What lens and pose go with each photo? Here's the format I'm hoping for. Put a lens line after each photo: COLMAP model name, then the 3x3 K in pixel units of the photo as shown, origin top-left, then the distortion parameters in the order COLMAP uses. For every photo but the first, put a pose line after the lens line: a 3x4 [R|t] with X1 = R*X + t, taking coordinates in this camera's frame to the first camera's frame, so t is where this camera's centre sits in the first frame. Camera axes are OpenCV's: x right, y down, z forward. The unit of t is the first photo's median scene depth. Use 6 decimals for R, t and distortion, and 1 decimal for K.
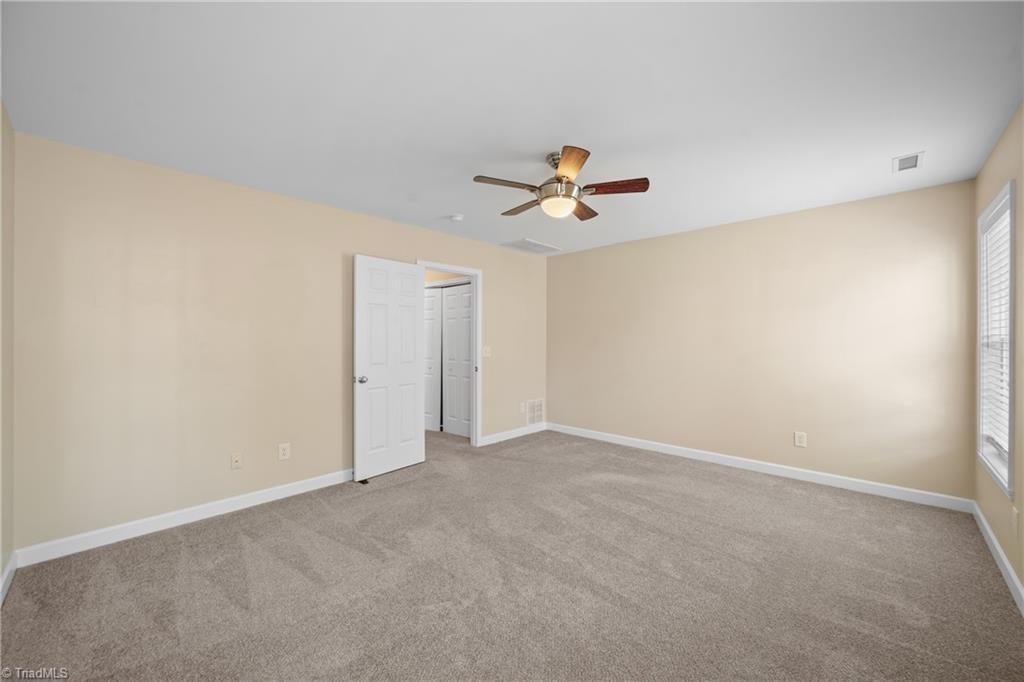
lens RADIAL K [[400.2, 0, 515.2], [0, 400.2, 337.7], [0, 0, 1]] dist [-0.000913, -0.000119]
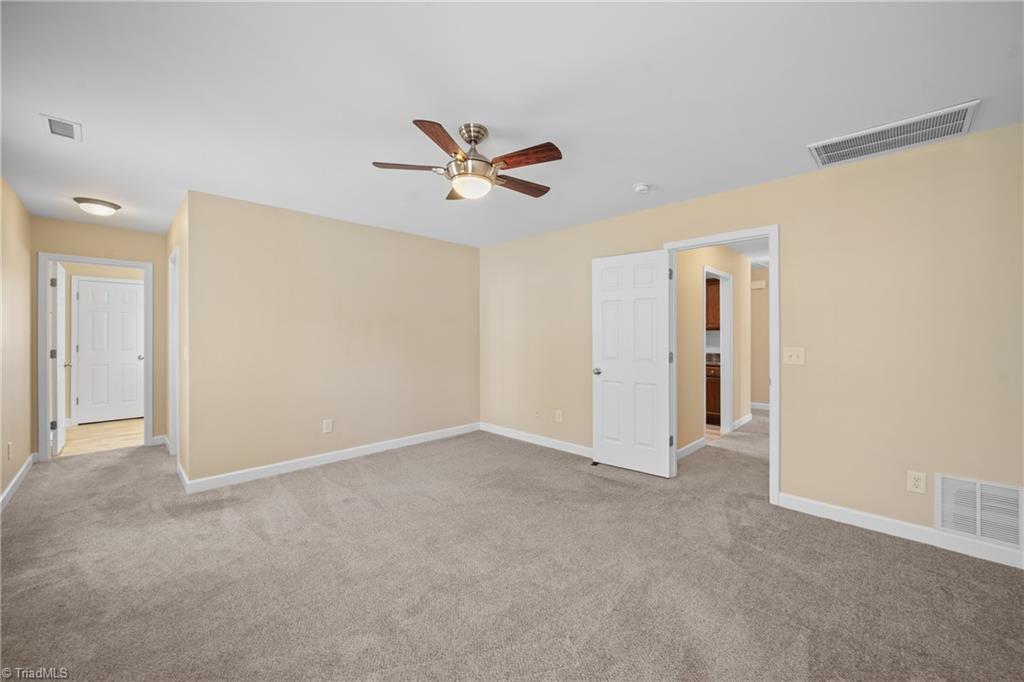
lens RADIAL K [[400.2, 0, 515.2], [0, 400.2, 337.7], [0, 0, 1]] dist [-0.000913, -0.000119]
pose [[-0.026243, 0.002694, -0.999652, 0.694065], [-0.001302, 0.999995, 0.002729, 0.008630], [0.999655, 0.001373, -0.026239, 0.764300]]
